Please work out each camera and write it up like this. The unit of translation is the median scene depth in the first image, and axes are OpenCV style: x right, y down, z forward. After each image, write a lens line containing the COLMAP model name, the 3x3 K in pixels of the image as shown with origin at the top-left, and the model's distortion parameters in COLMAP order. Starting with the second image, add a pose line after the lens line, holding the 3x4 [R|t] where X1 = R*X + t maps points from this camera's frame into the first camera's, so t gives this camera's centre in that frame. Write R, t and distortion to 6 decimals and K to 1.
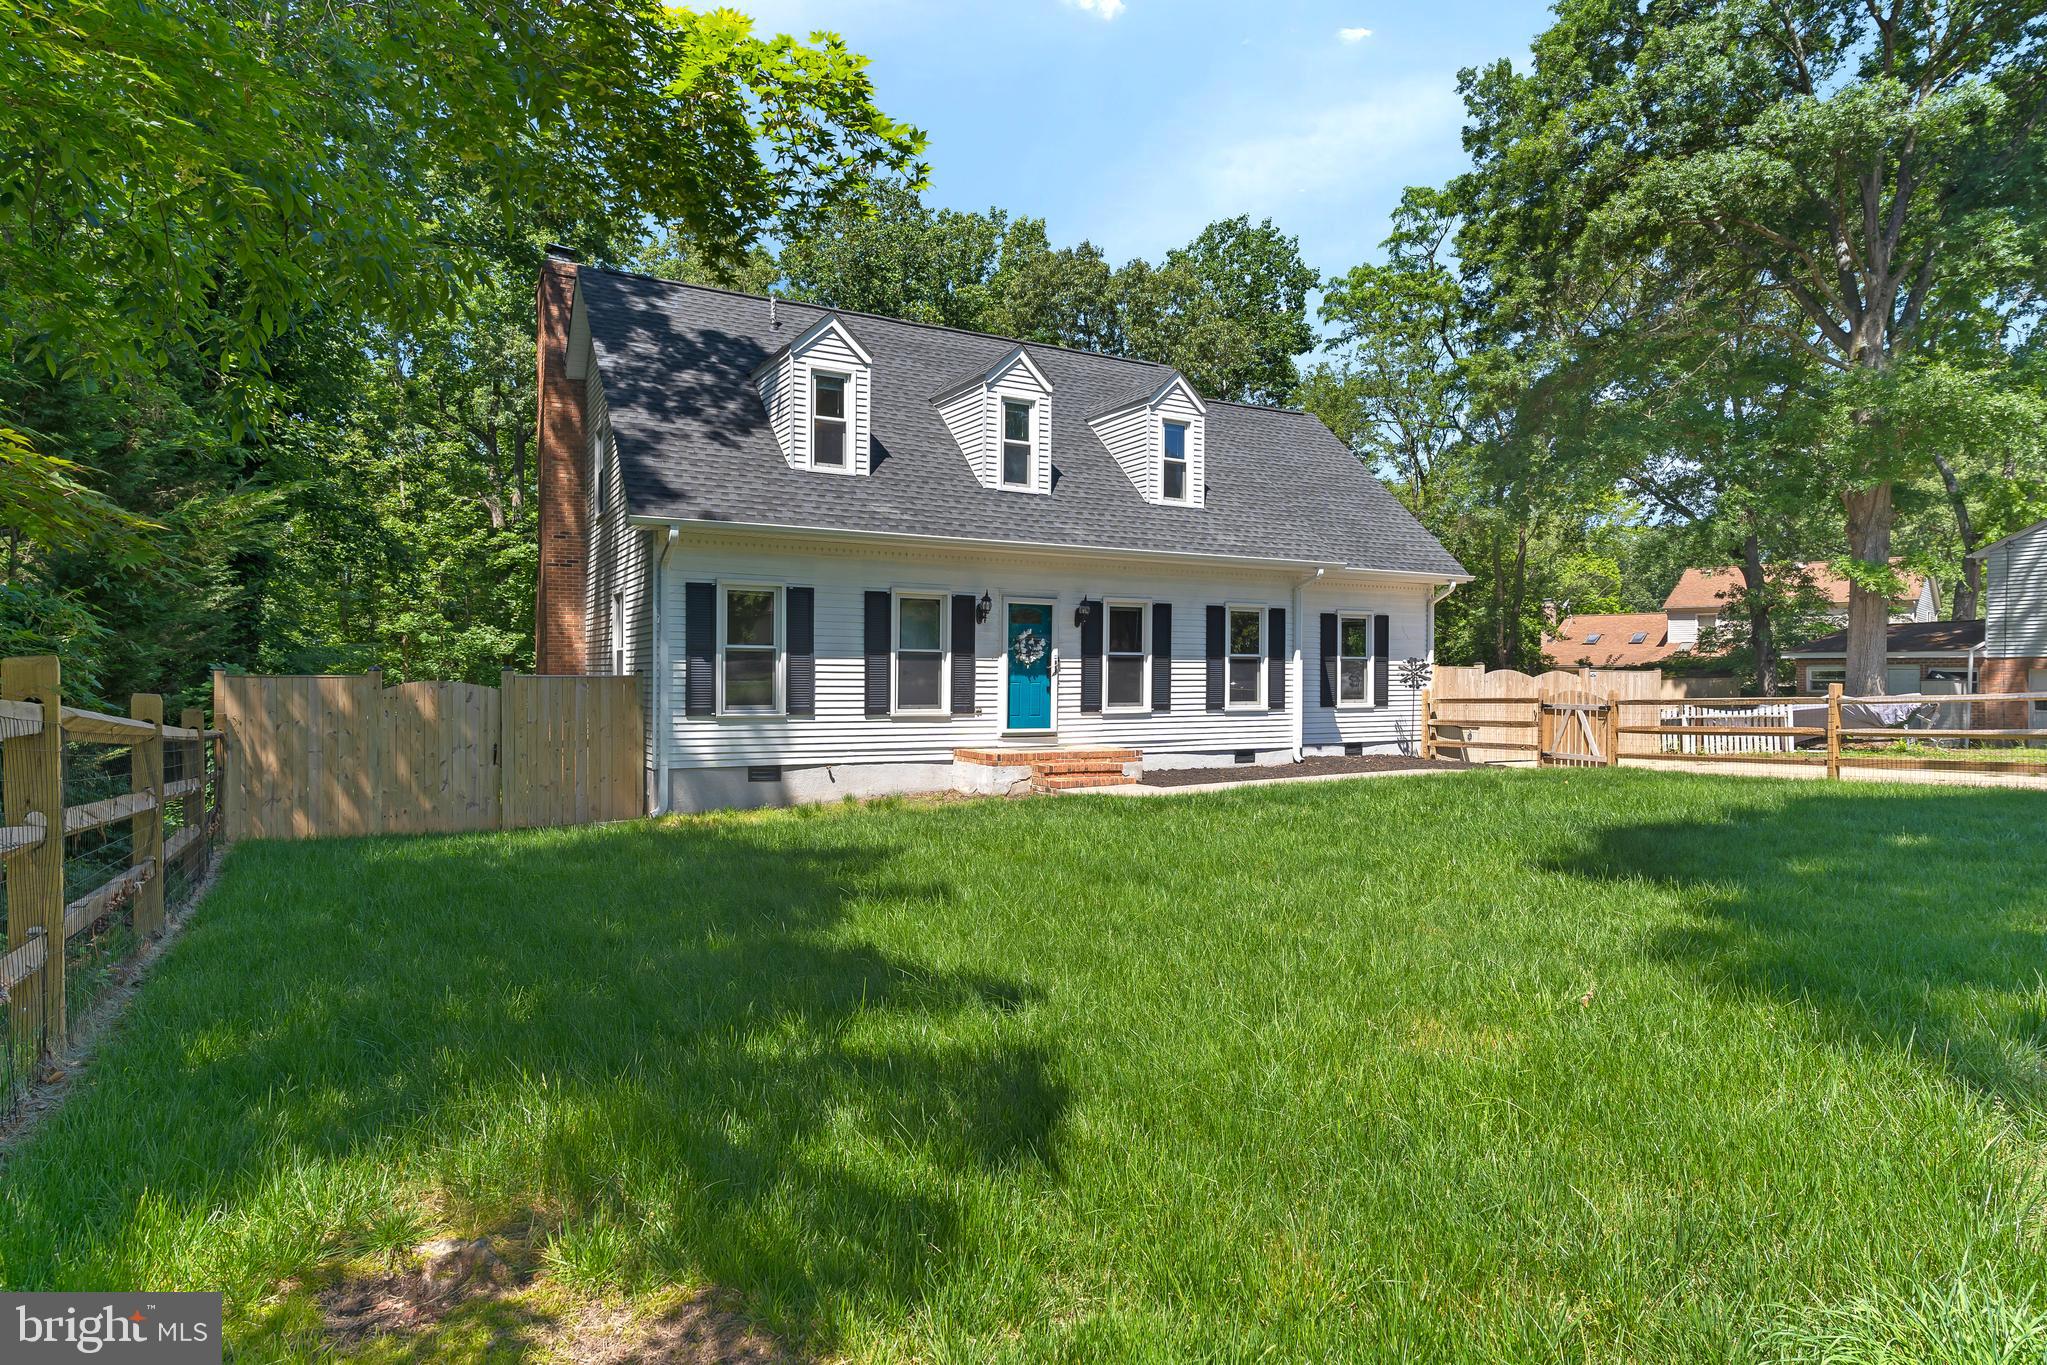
lens RADIAL K [[1177.3, 0, 1025.3], [0, 1177.3, 684.7], [0, 0, 1]] dist [0.005810, 0.000719]
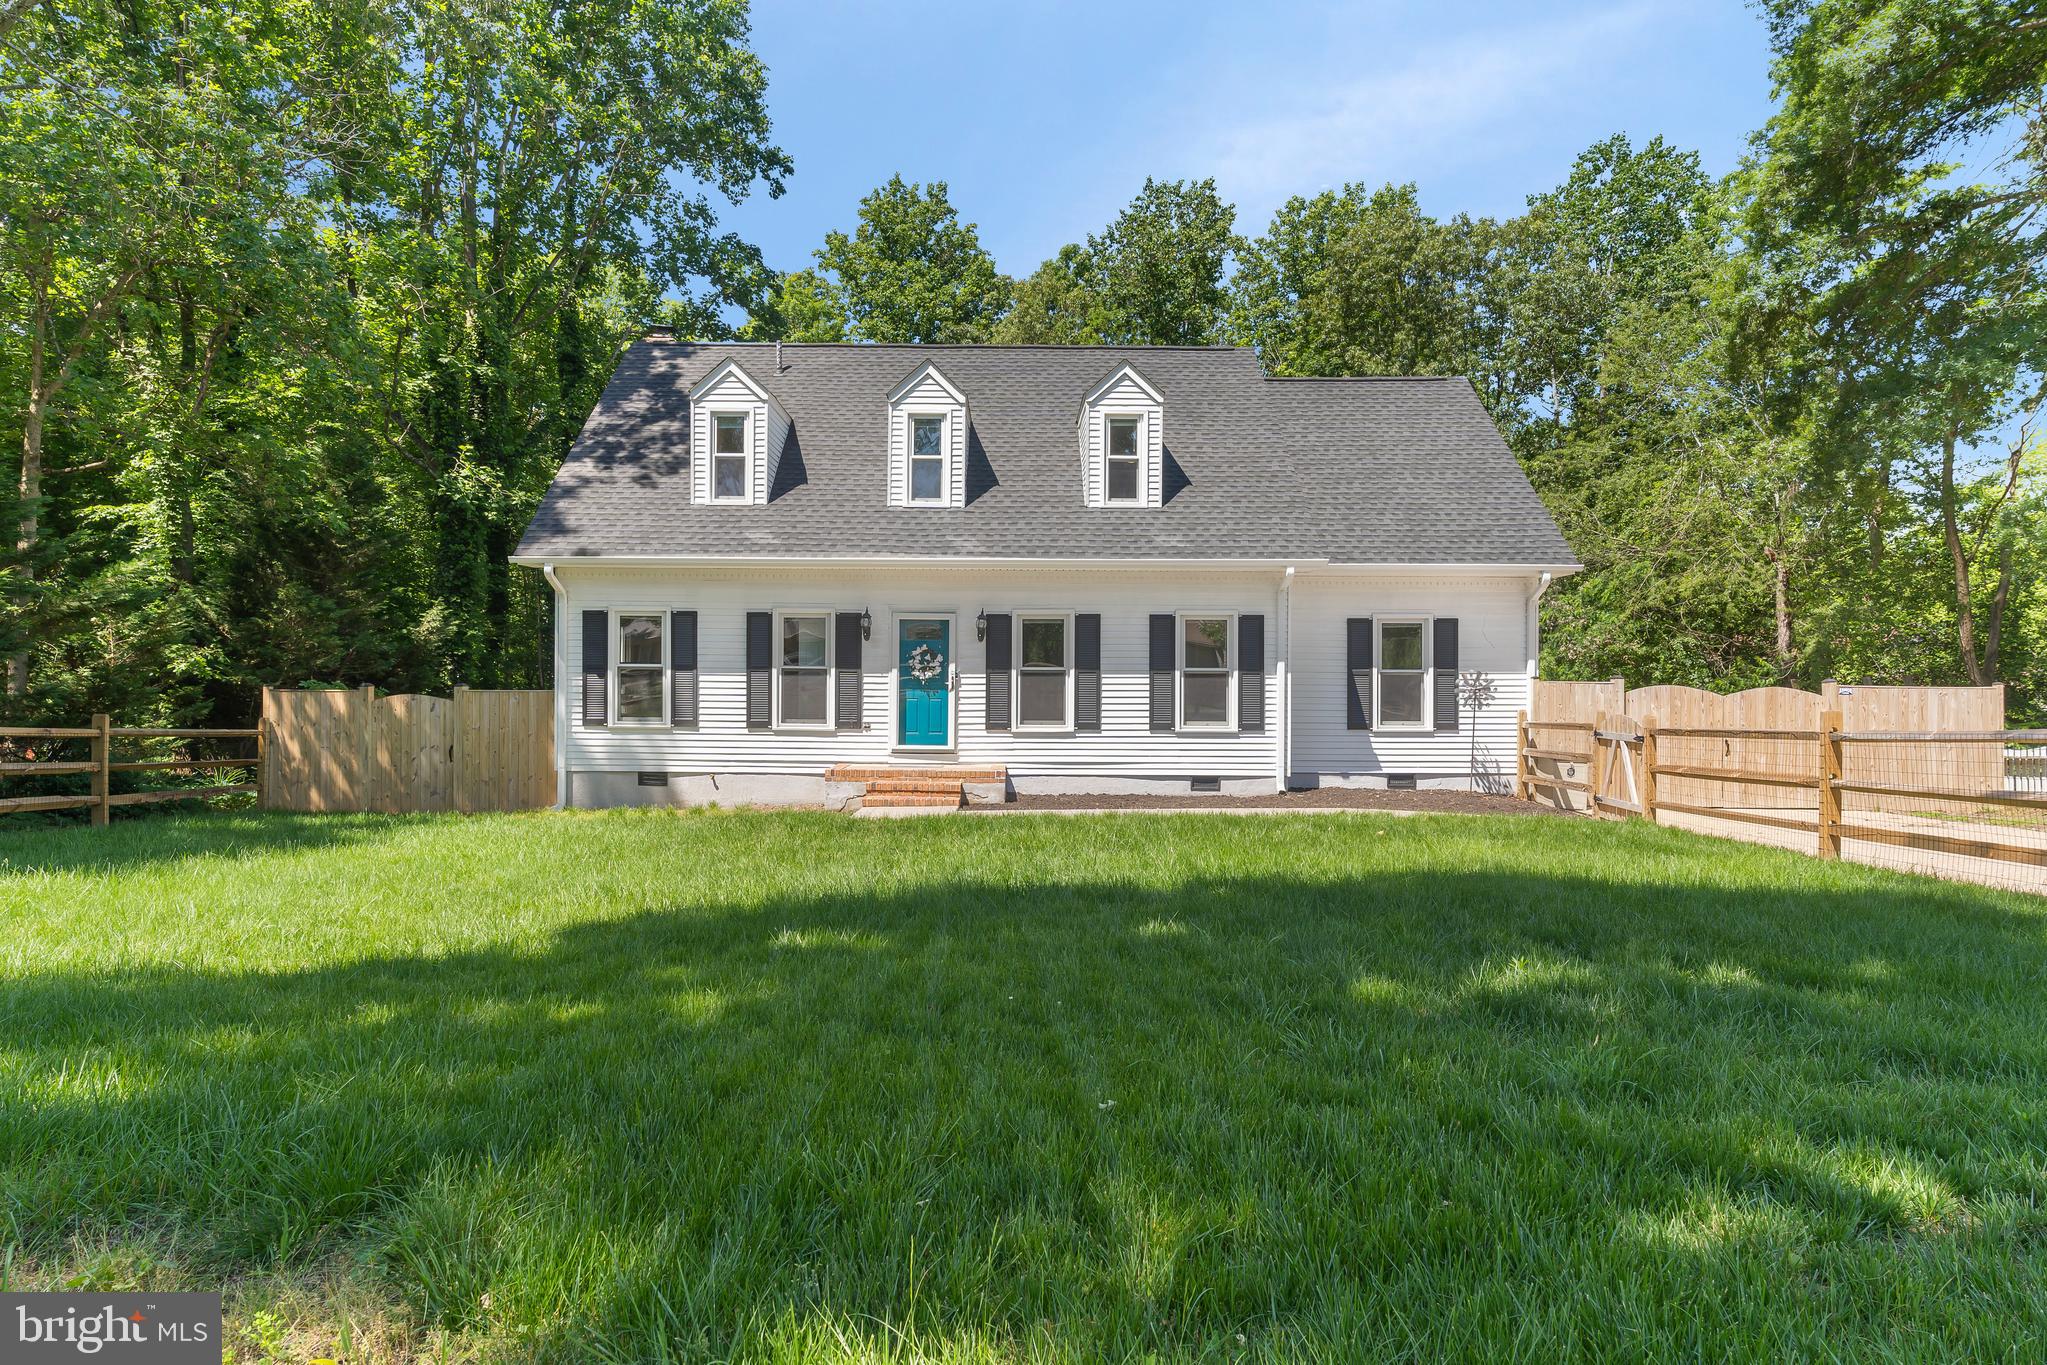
lens RADIAL K [[1177.3, 0, 1022.7], [0, 1177.3, 684.9], [0, 0, 1]] dist [0.005810, 0.000719]
pose [[0.866065, -0.000590, -0.499930, 0.553426], [-0.007030, 0.999886, -0.013359, -0.000643], [0.499881, 0.015084, 0.865963, 0.178288]]
